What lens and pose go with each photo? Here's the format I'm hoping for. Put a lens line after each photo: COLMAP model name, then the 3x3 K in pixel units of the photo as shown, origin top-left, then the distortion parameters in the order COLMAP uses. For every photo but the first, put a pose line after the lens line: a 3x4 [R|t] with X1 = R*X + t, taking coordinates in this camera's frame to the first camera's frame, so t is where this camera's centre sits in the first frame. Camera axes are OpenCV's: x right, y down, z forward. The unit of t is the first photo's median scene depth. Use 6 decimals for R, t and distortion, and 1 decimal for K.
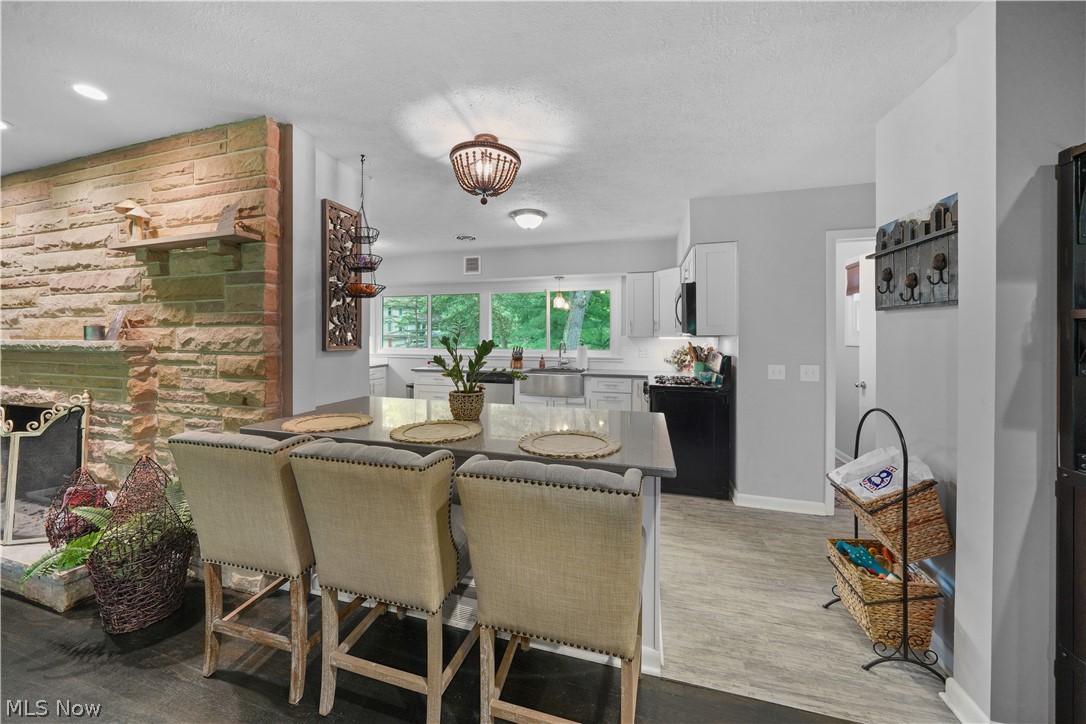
lens RADIAL K [[384.8, 0, 533.9], [0, 384.8, 337.1], [0, 0, 1]] dist [-0.005866, -0.000074]
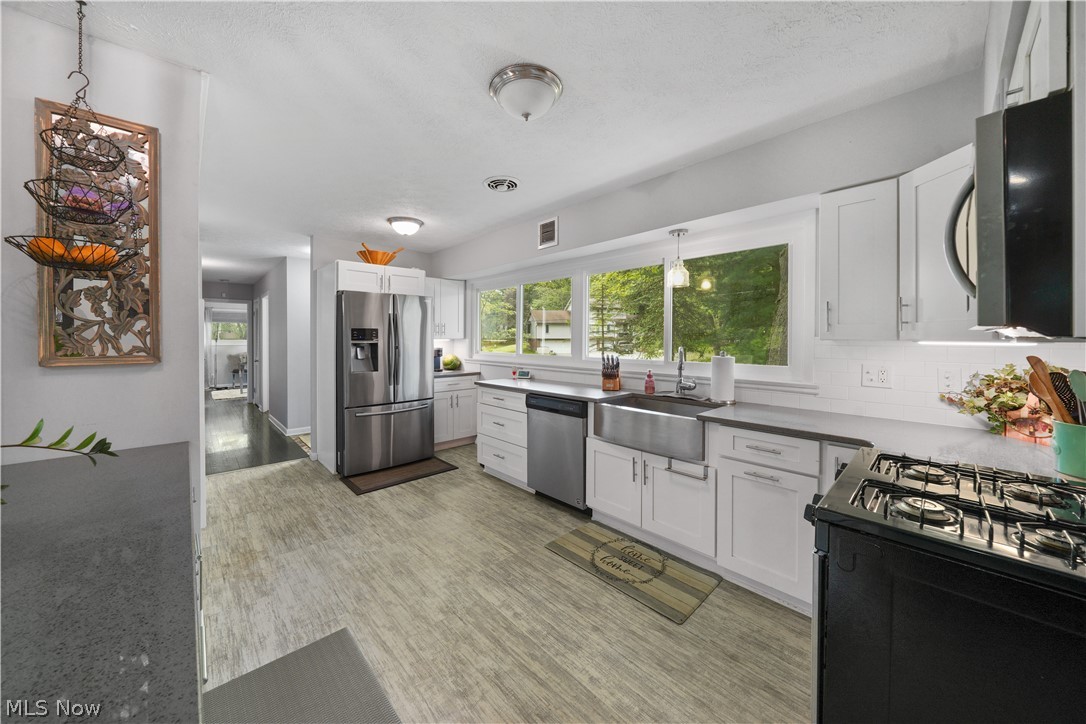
lens RADIAL K [[382.7, 0, 535.3], [0, 382.7, 341.3], [0, 0, 1]] dist [-0.002264, -0.000068]
pose [[0.855251, 0.001929, -0.518210, 0.403553], [0.002647, 0.999964, 0.008091, -0.006676], [0.518207, -0.008291, 0.855215, 0.969812]]
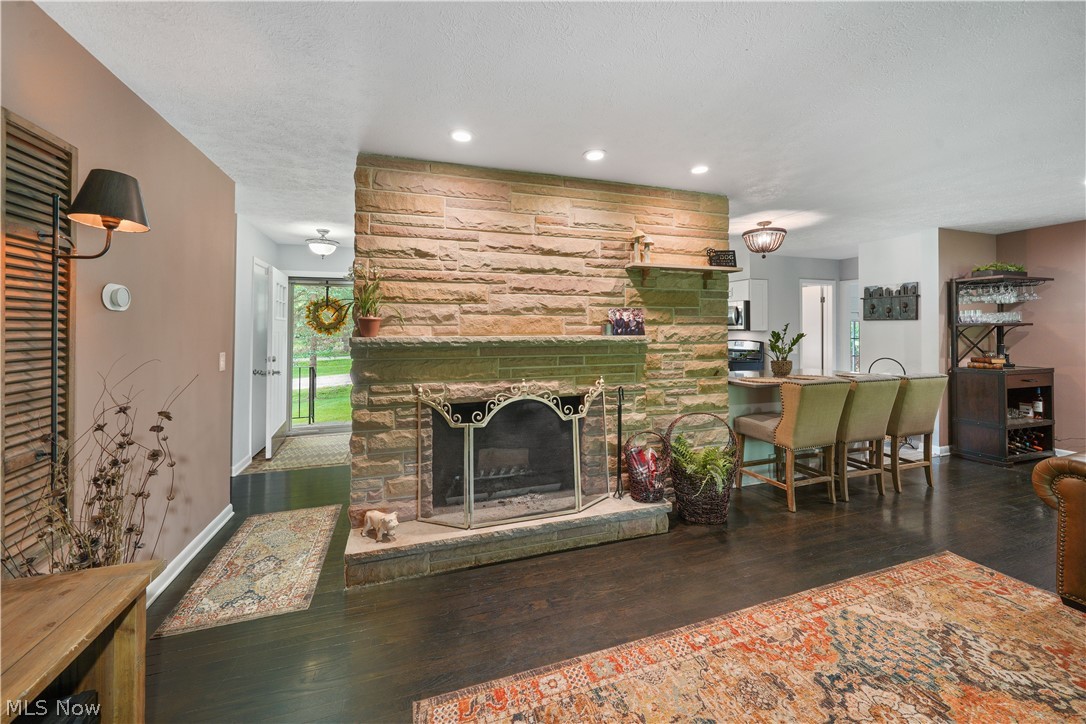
lens RADIAL K [[402.7, 0, 537.1], [0, 402.7, 326.9], [0, 0, 1]] dist [-0.001063, 0.000123]
pose [[0.823264, 0.002578, 0.567653, -2.085745], [0.004075, 0.999937, -0.010451, -0.006837], [-0.567644, 0.010917, 0.823202, 0.049079]]
